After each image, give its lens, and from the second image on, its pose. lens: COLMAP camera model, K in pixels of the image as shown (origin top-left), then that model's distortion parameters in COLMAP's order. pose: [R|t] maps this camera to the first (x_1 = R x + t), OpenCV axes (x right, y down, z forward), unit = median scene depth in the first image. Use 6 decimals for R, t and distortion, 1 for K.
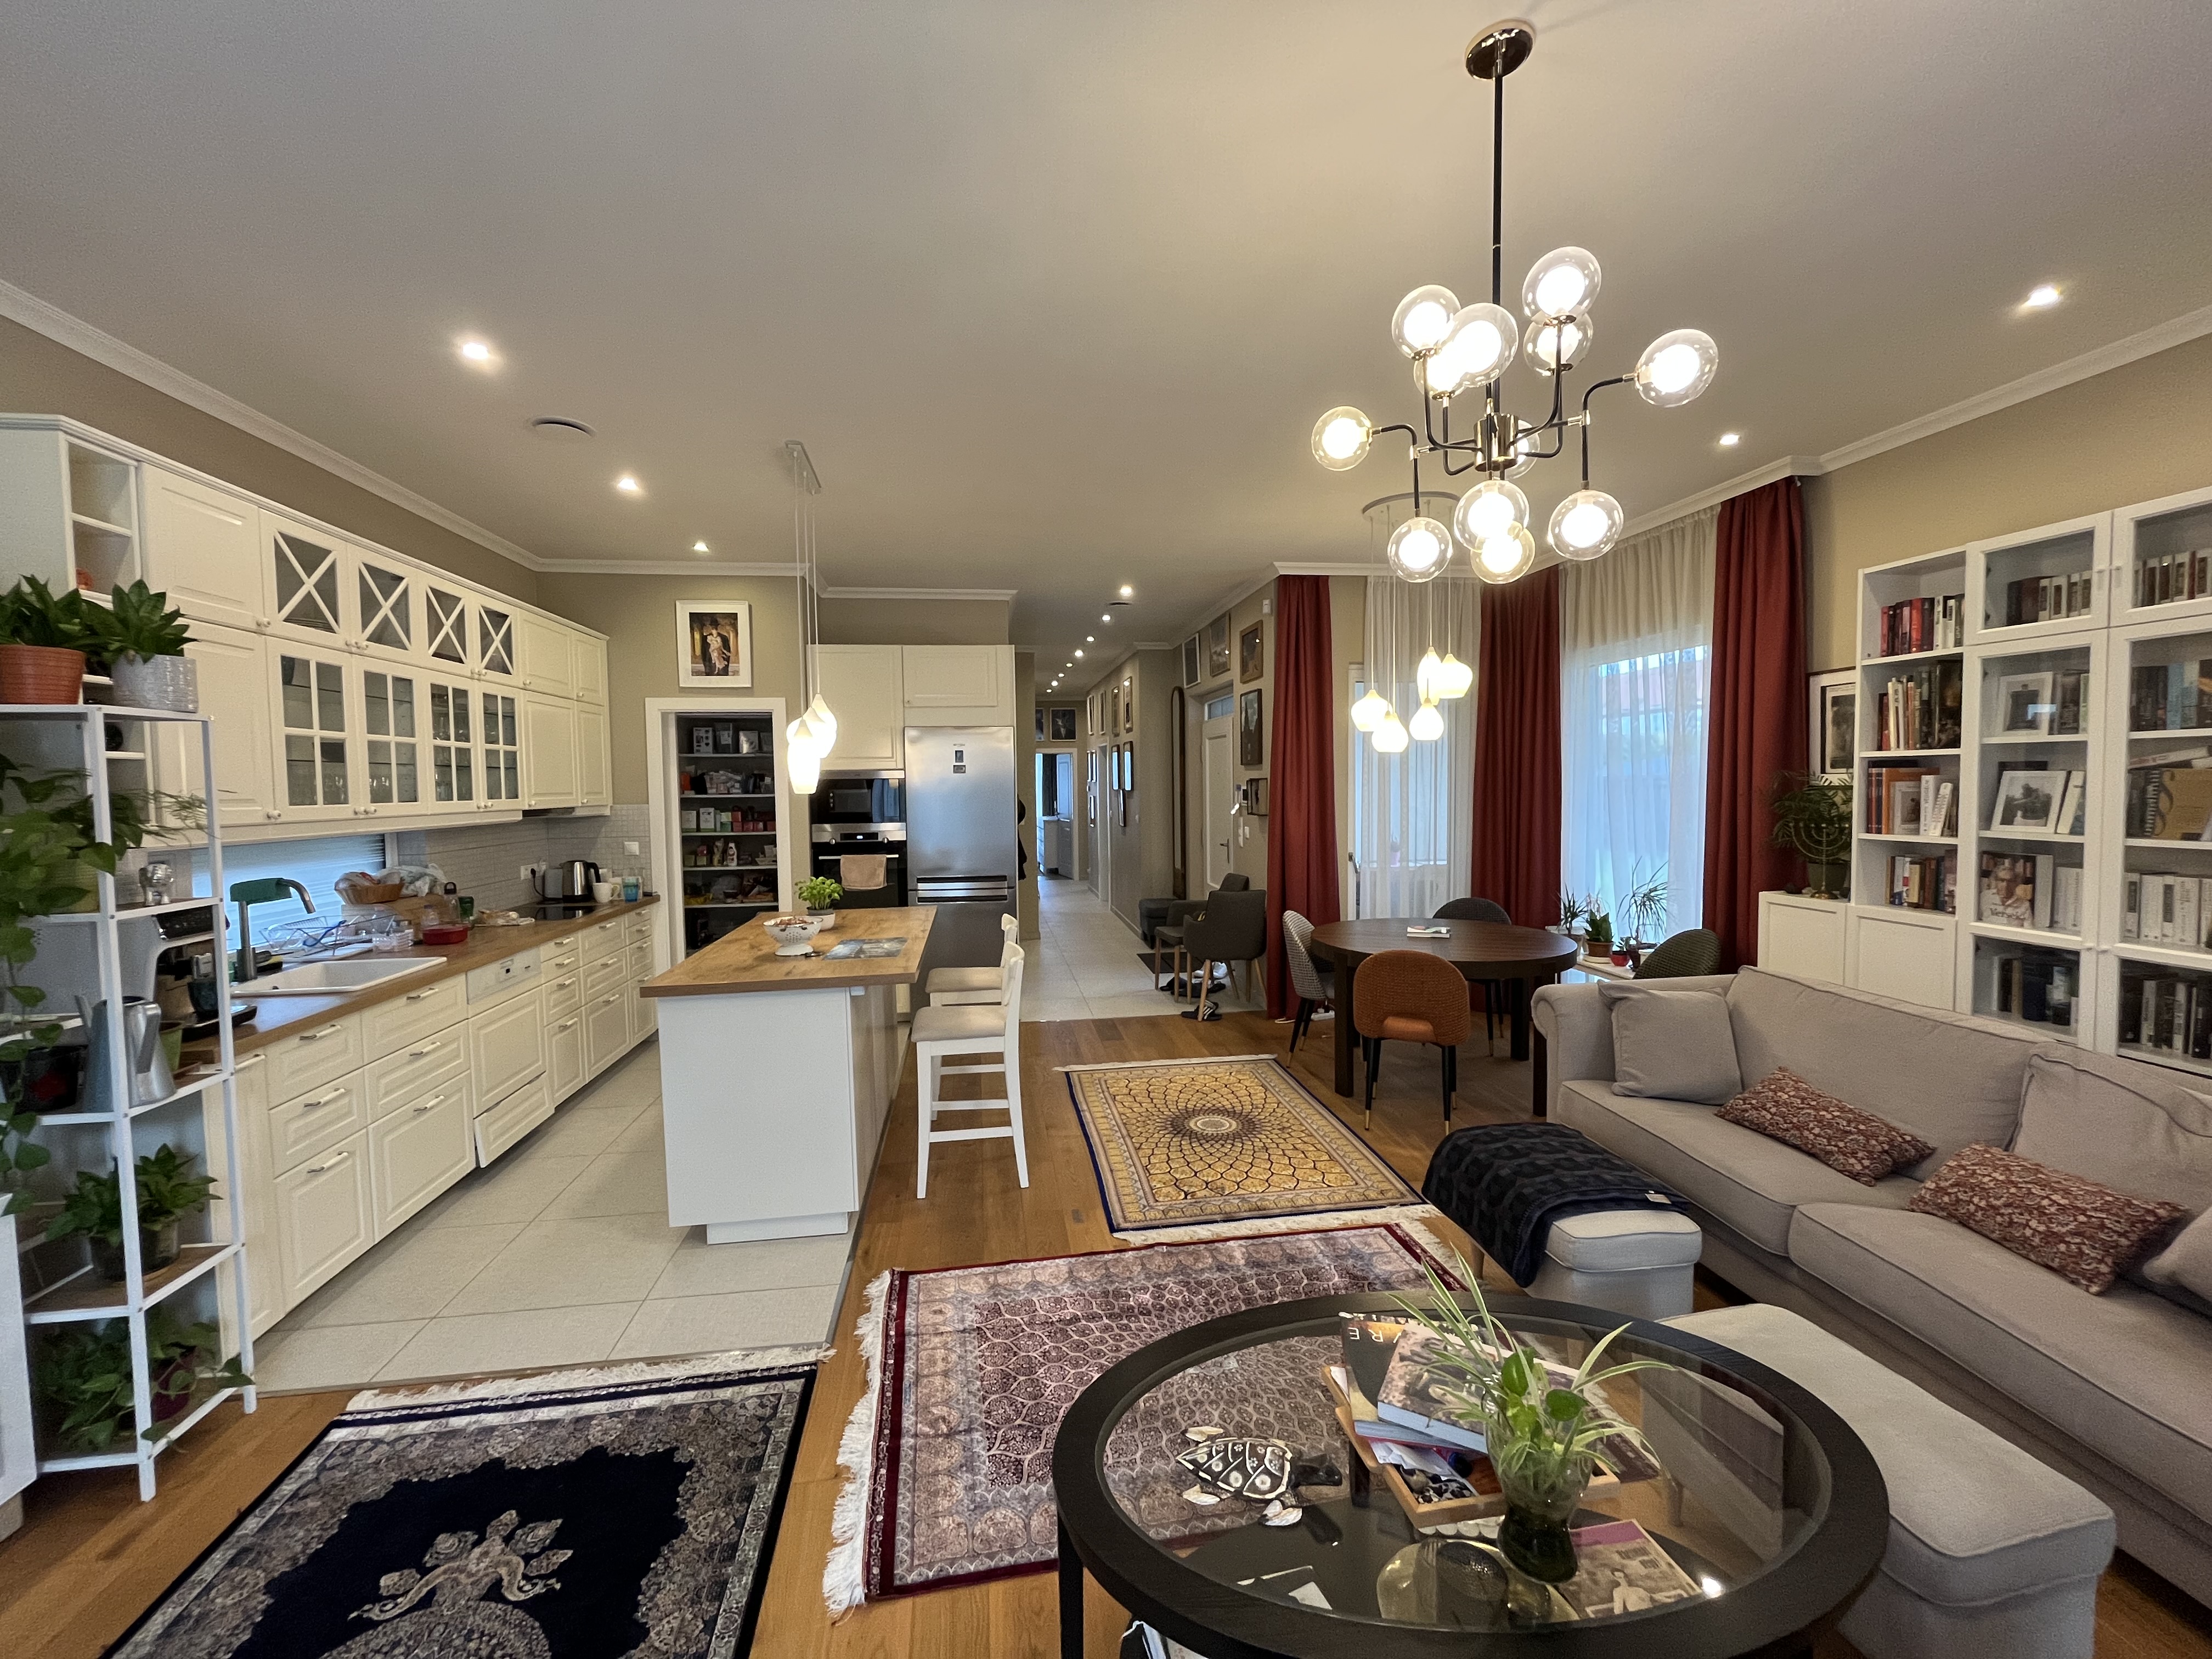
lens RADIAL K [[890.6, 0, 1096.1], [0, 890.6, 828.7], [0, 0, 1]] dist [-0.002061, -0.000157]
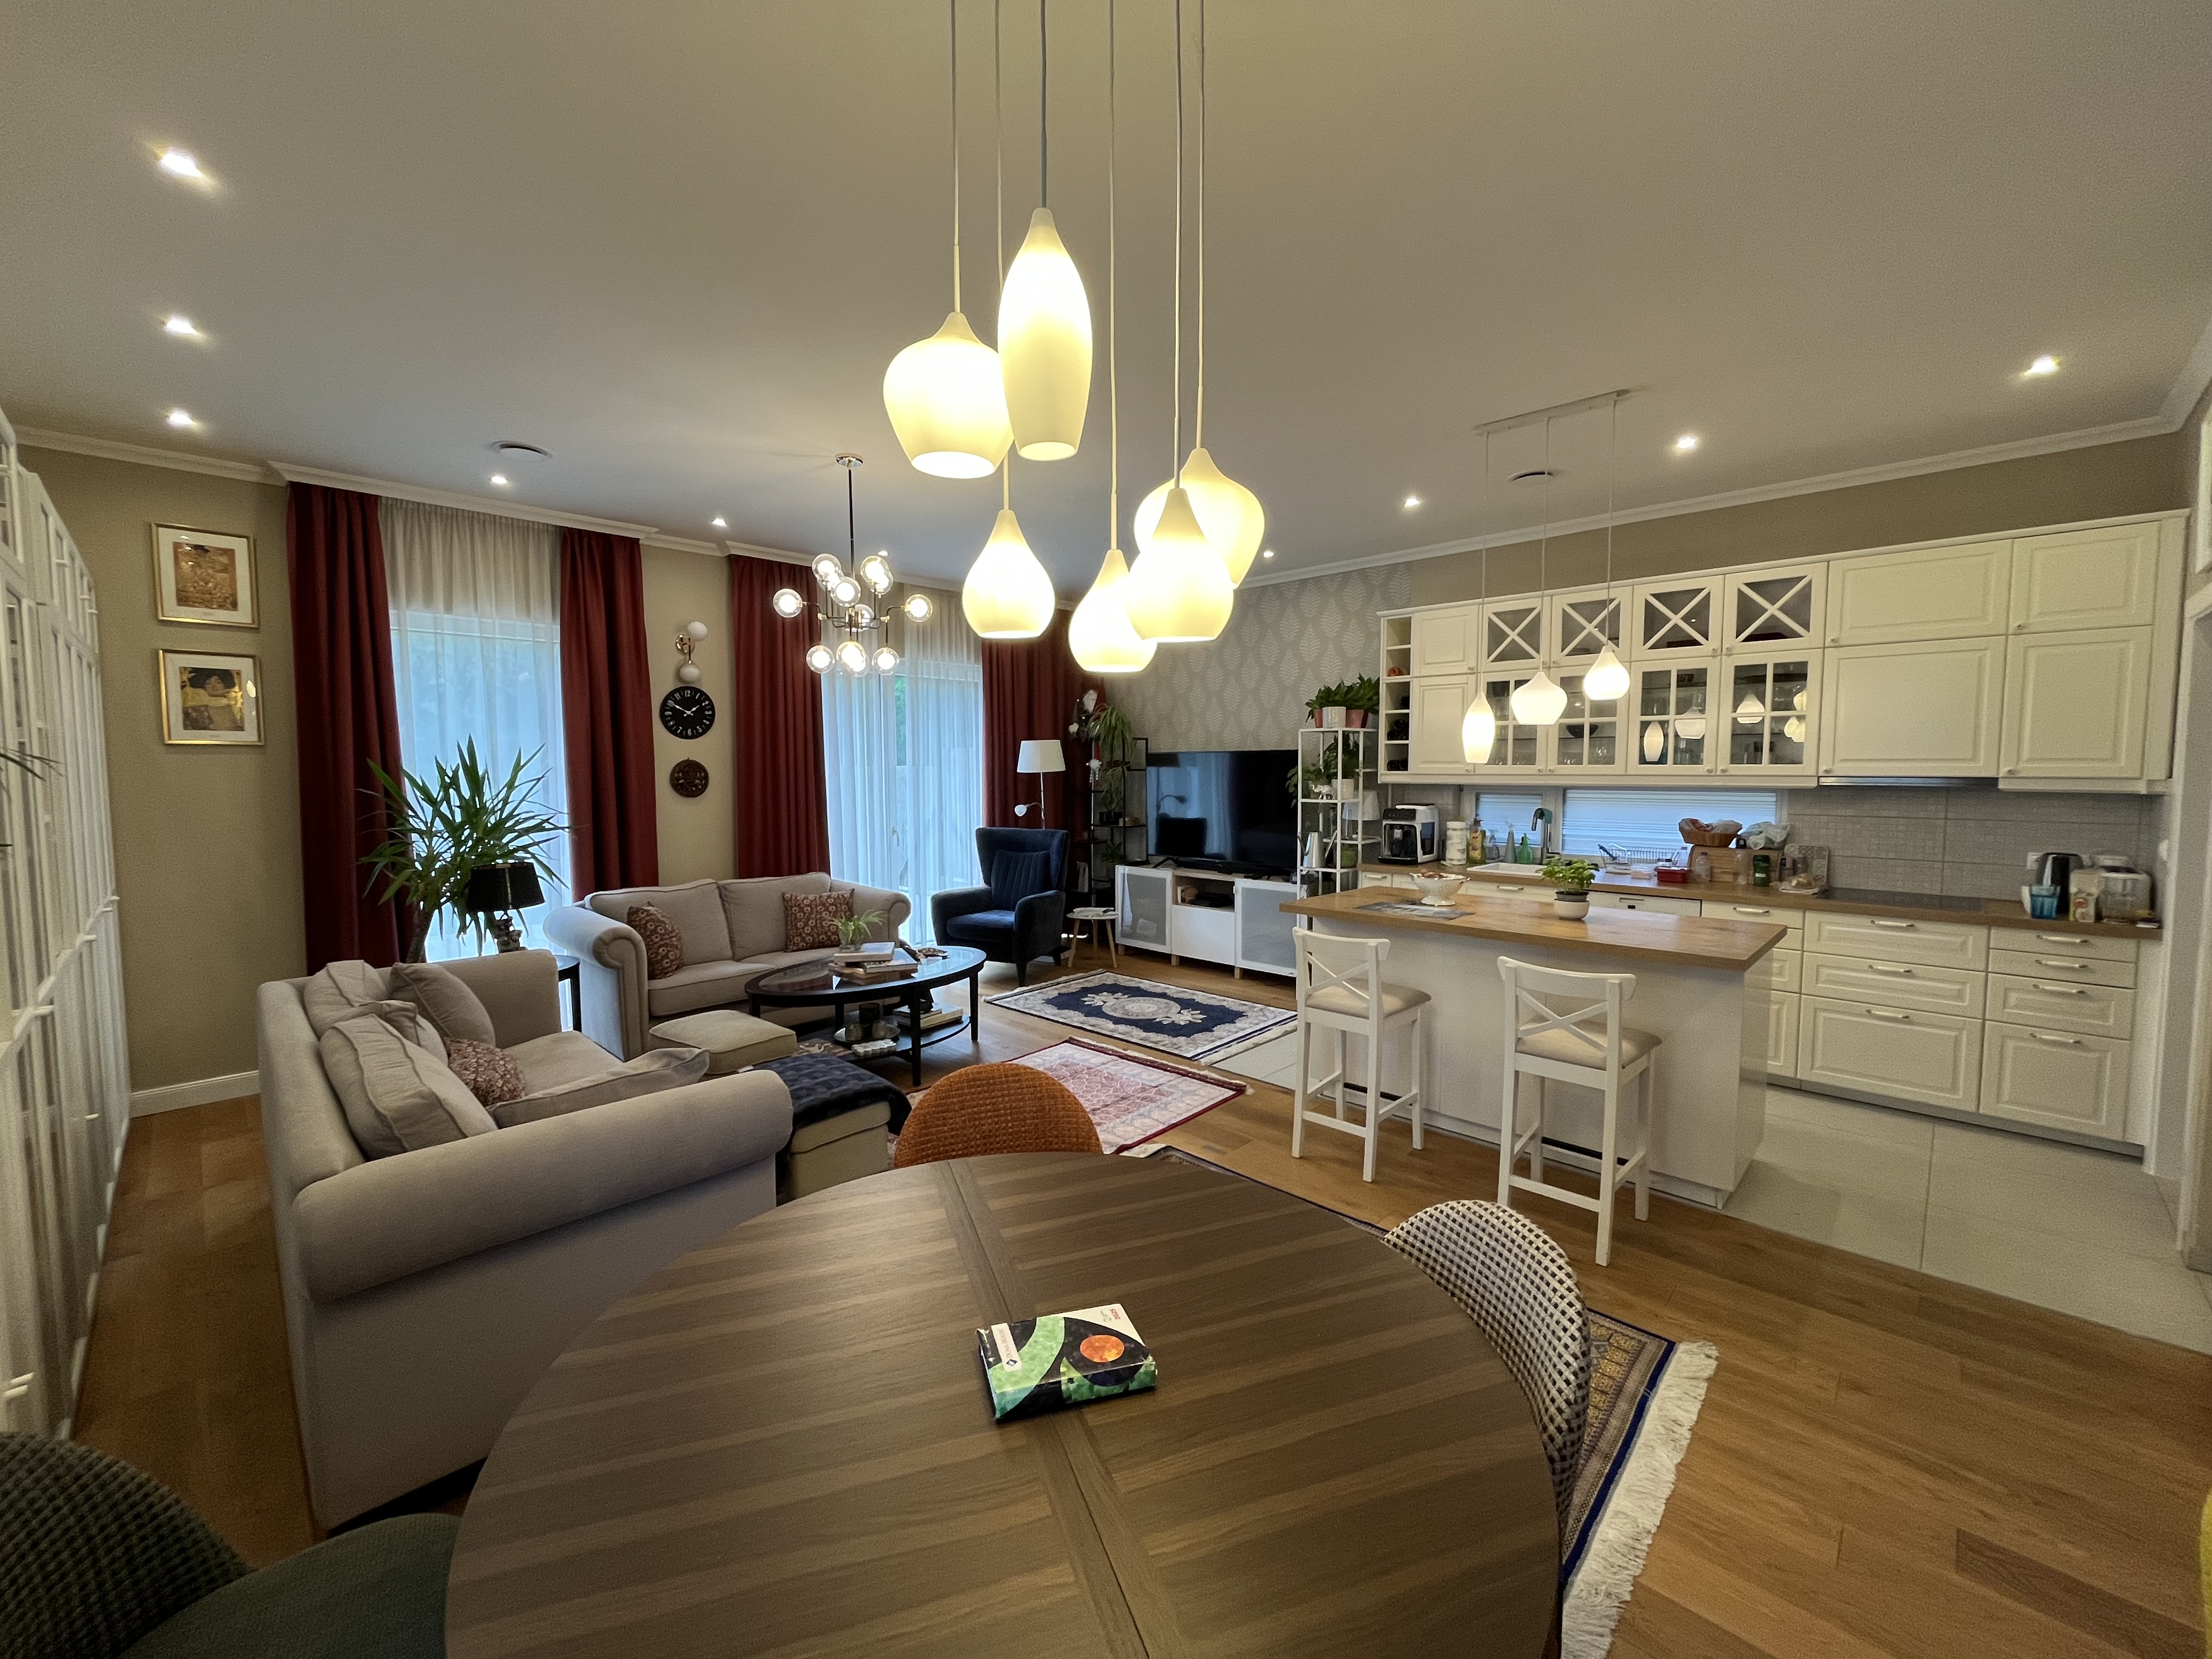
lens RADIAL K [[890.6, 0, 1096.9], [0, 890.6, 824.5], [0, 0, 1]] dist [-0.002061, -0.000157]
pose [[-0.785232, 0.058953, -0.616389, 0.468658], [-0.017579, 0.992934, 0.117360, -0.057727], [0.618952, 0.102990, -0.778647, 1.076335]]
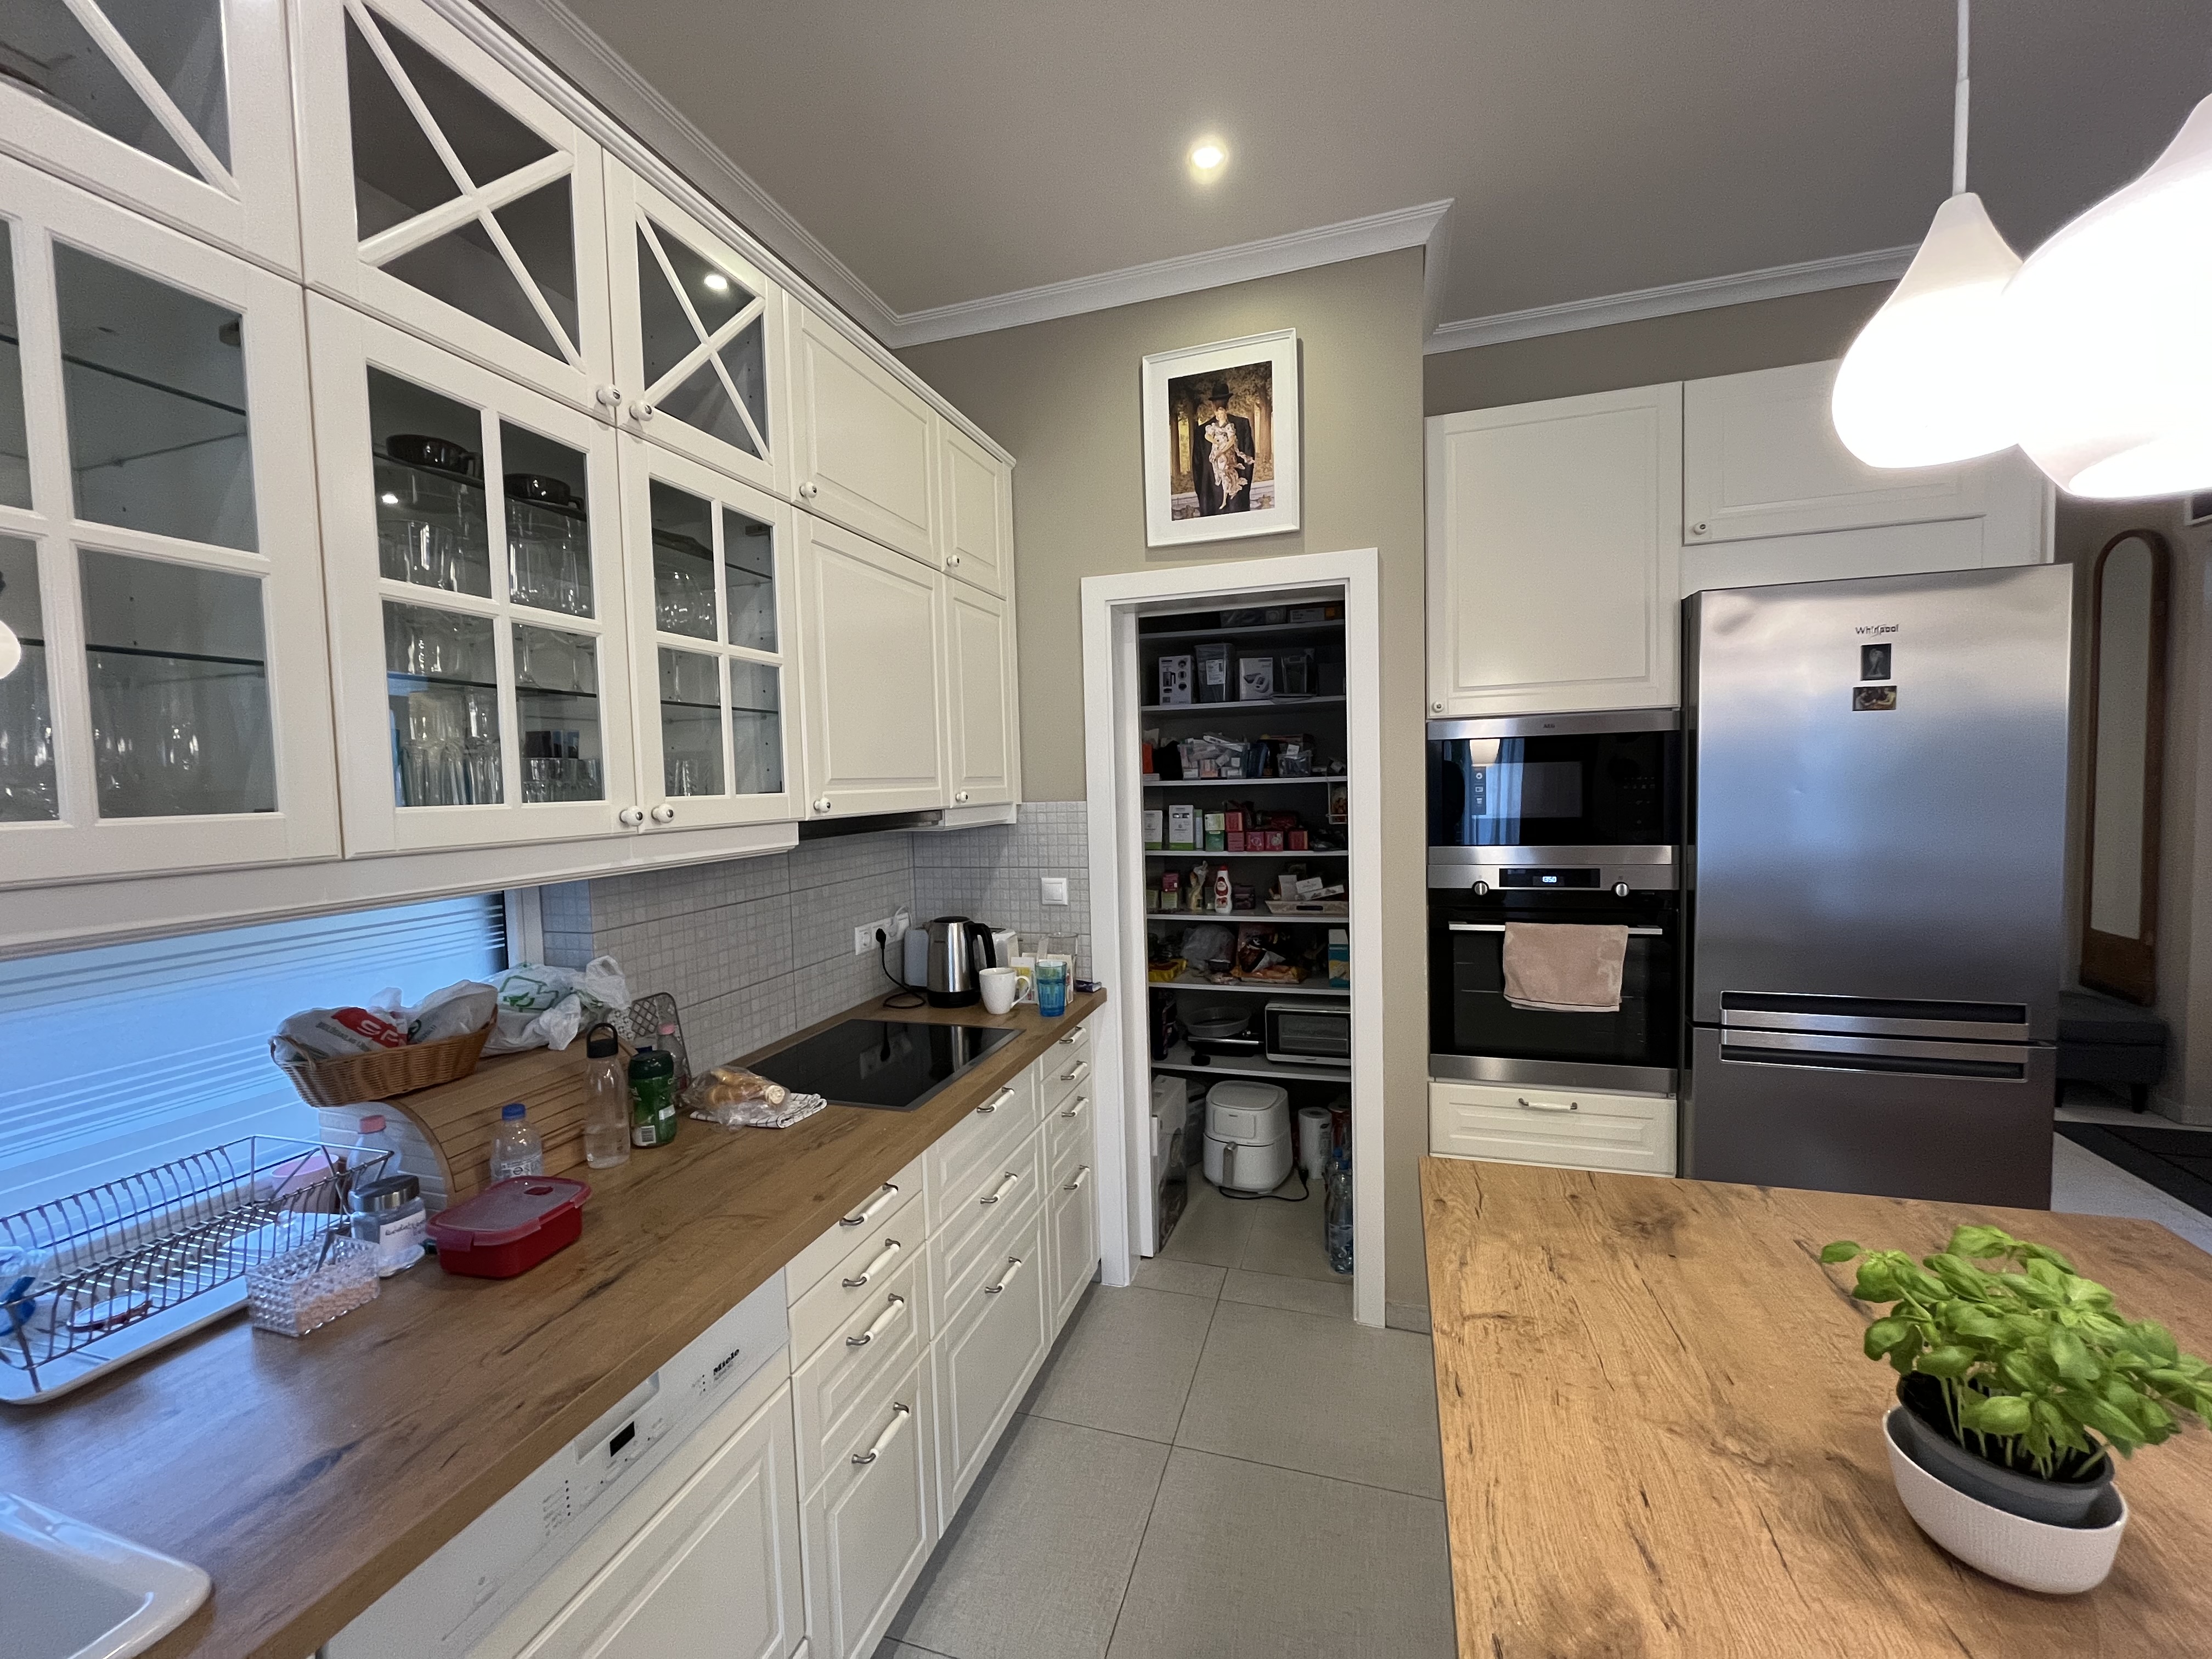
lens RADIAL K [[890.6, 0, 1100.2], [0, 890.6, 821.9], [0, 0, 1]] dist [-0.002061, -0.000157]
pose [[0.903783, 0.008140, -0.427913, -0.305222], [-0.005549, 0.999958, 0.007302, -0.020548], [0.427955, -0.004225, 0.903790, 0.598437]]
